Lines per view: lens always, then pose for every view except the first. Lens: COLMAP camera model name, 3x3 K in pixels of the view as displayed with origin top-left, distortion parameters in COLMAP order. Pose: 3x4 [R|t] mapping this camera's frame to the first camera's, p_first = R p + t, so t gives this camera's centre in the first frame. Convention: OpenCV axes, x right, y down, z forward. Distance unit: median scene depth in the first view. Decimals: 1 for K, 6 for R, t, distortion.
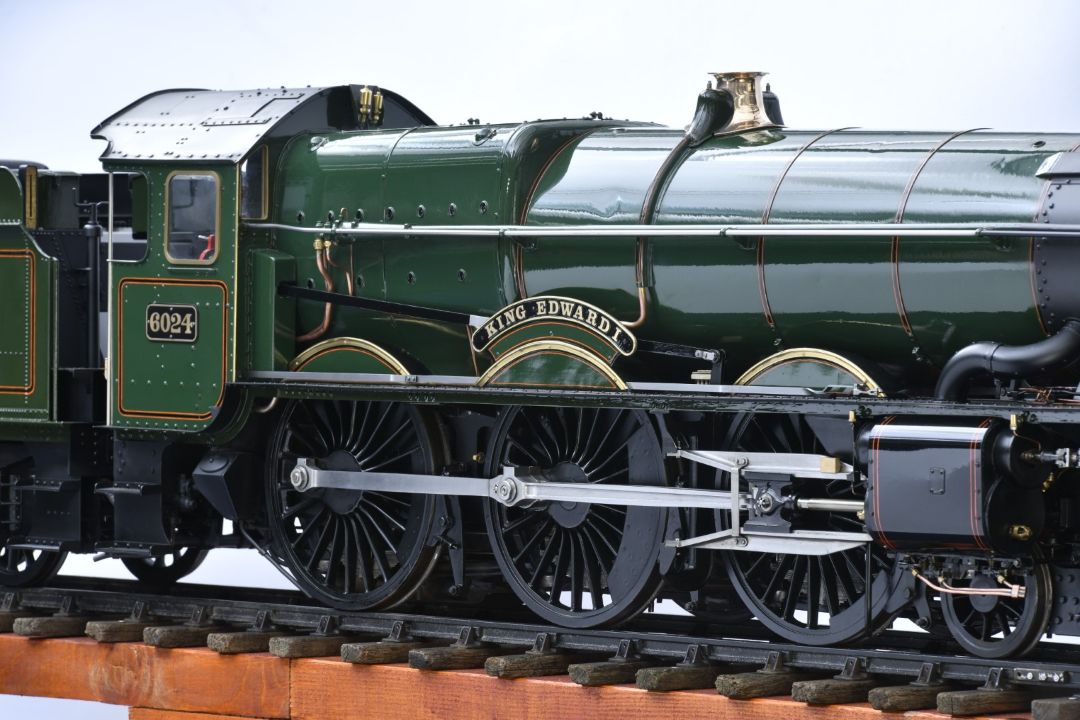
lens RADIAL K [[3811.7, 0, 540.0], [0, 3811.7, 360.0], [0, 0, 1]] dist [0.060809, -4.012763]
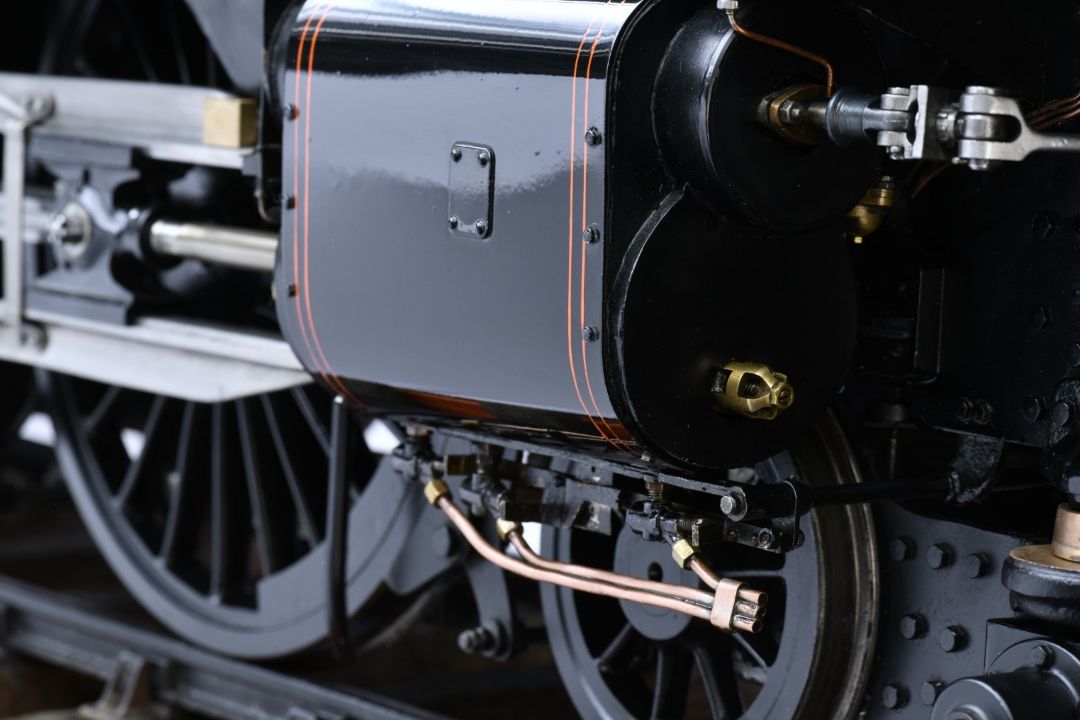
lens RADIAL K [[2892.7, 0, 540.0], [0, 2892.7, 360.0], [0, 0, 1]] dist [-0.136464, -0.764876]
pose [[0.993403, 0.045763, -0.105152, 0.131934], [-0.034142, 0.993371, 0.109769, 0.020817], [0.109478, -0.105455, 0.988379, 0.791110]]
